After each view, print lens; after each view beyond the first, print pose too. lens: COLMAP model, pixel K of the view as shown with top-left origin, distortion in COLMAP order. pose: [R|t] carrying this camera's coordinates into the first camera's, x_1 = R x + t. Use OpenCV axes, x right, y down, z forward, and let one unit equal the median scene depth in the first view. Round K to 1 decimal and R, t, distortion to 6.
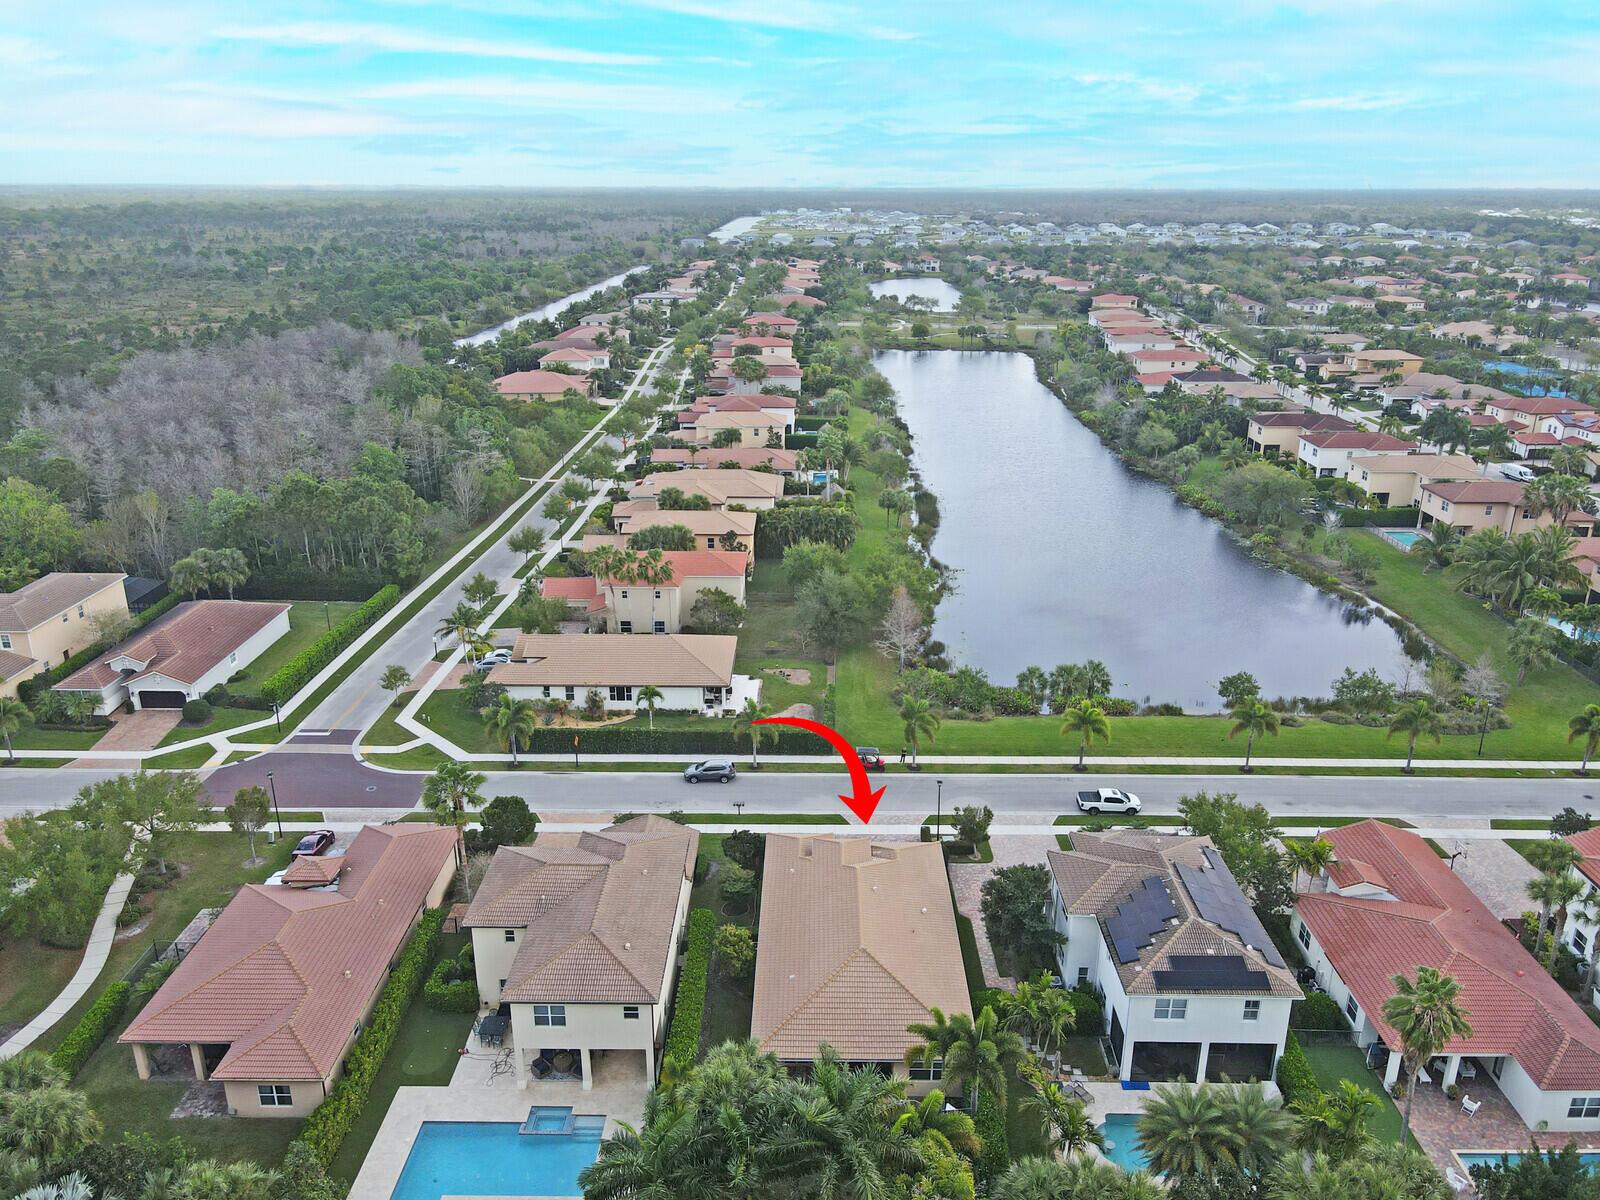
lens RADIAL K [[1175.8, 0, 800.0], [0, 1175.8, 600.0], [0, 0, 1]] dist [-0.016944, 0.066856]
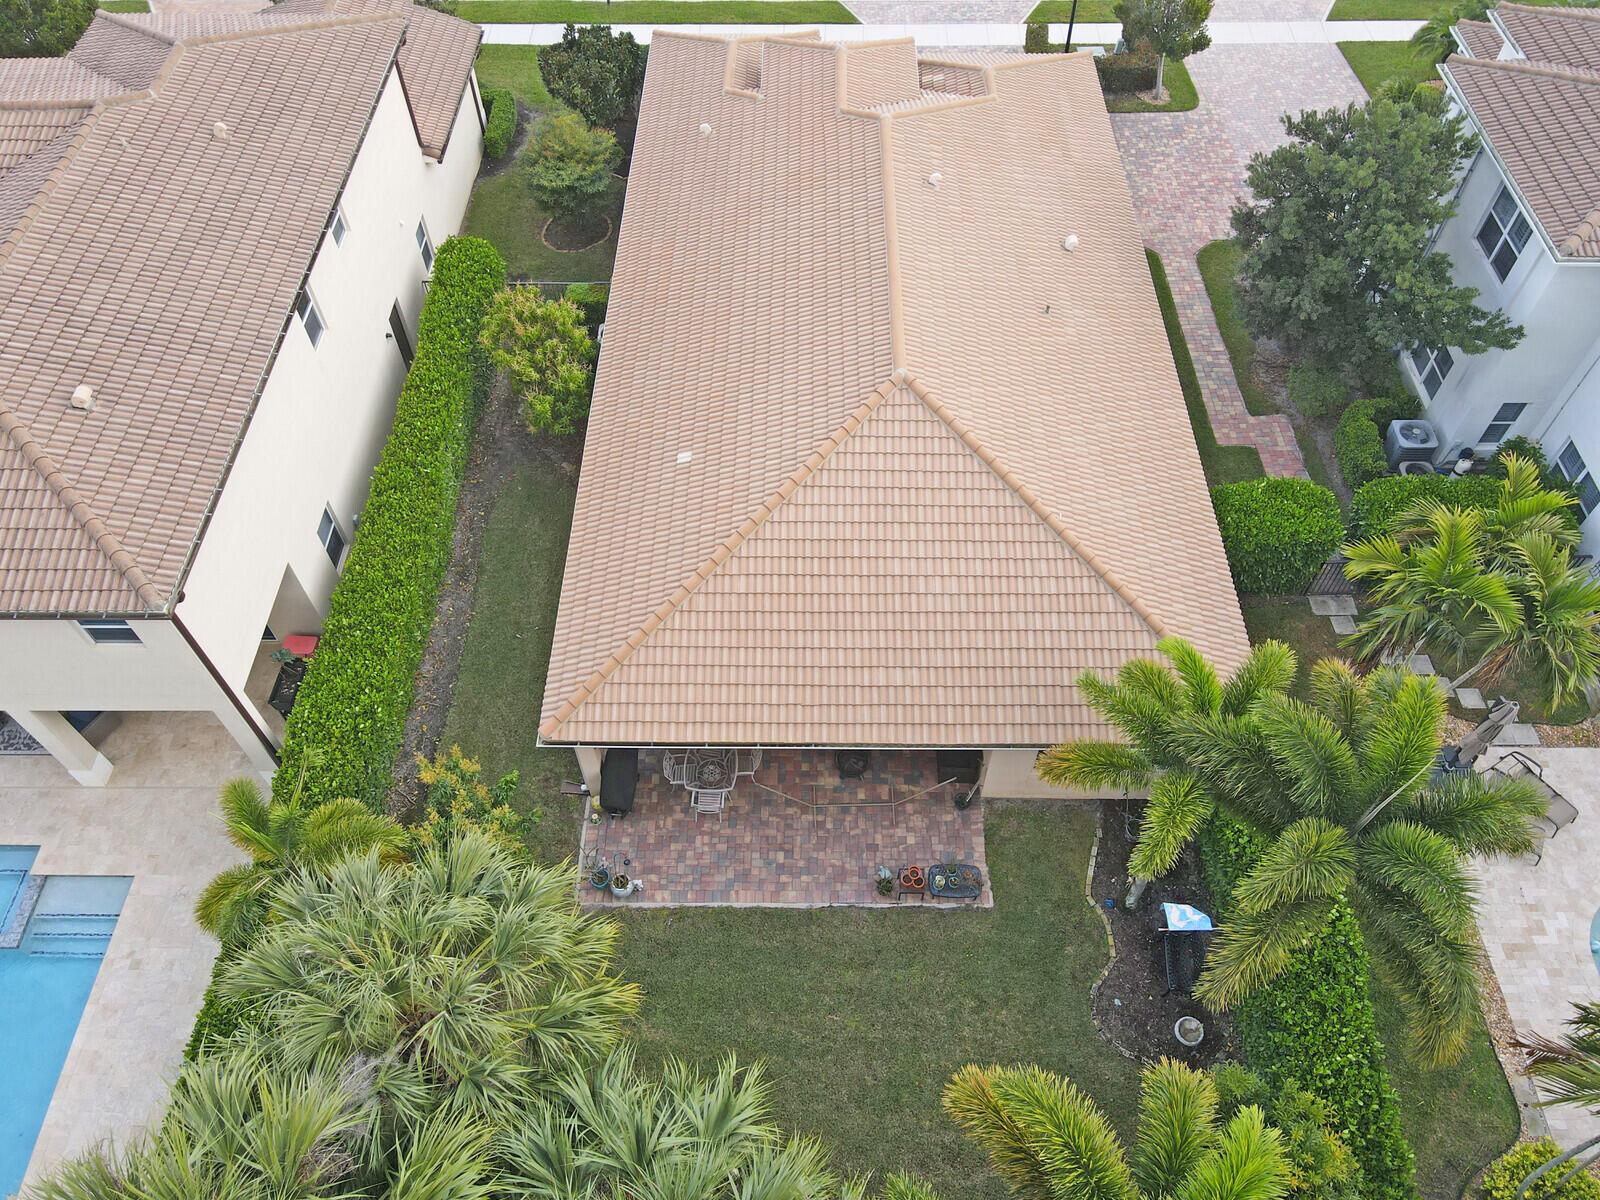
lens RADIAL K [[1175.8, 0, 800.0], [0, 1175.8, 600.0], [0, 0, 1]] dist [-0.016944, 0.066856]
pose [[0.999978, -0.006666, -0.000520, 0.015246], [0.005823, 0.829978, 0.557765, 0.102322], [-0.003287, -0.557756, 0.829999, 0.424019]]
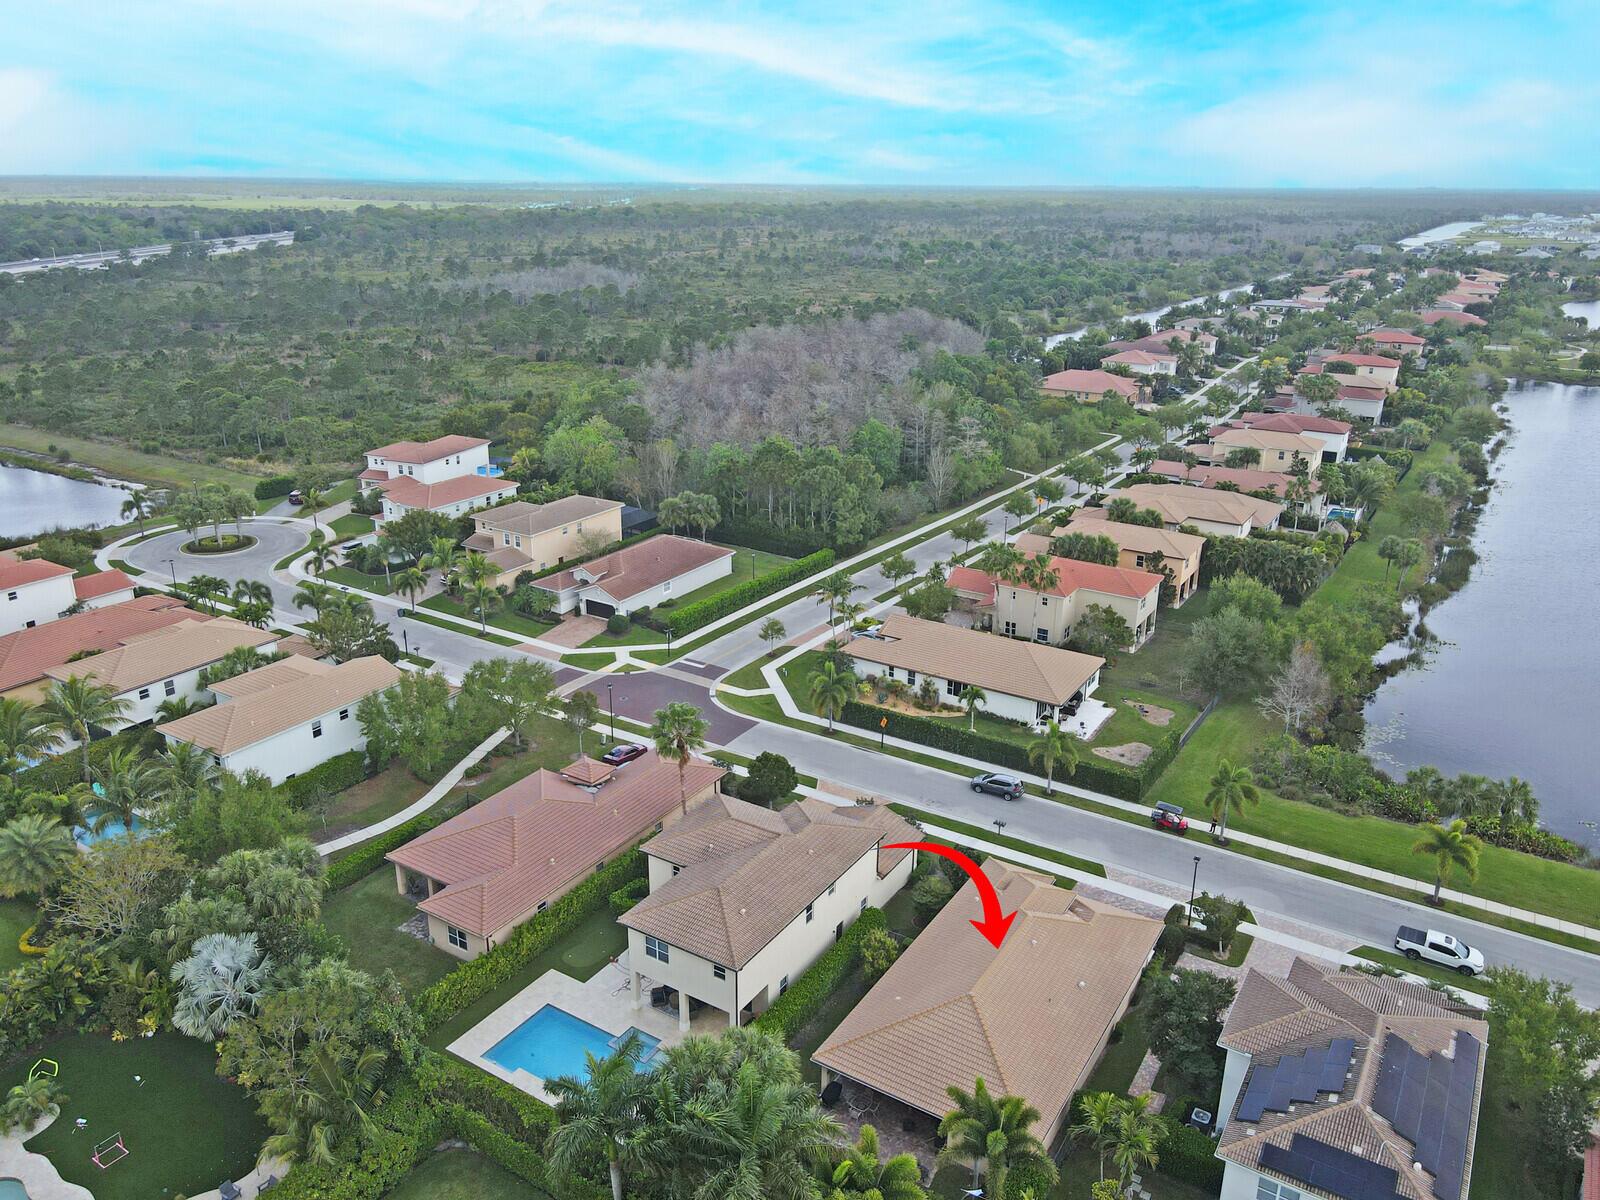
lens RADIAL K [[1172.1, 0, 800.0], [0, 1172.1, 600.0], [0, 0, 1]] dist [-0.001147, 0.060959]
pose [[0.858058, 0.181168, -0.480537, 0.194701], [-0.181308, 0.982322, 0.046598, -0.016242], [0.480484, 0.047141, 0.875736, 0.066864]]
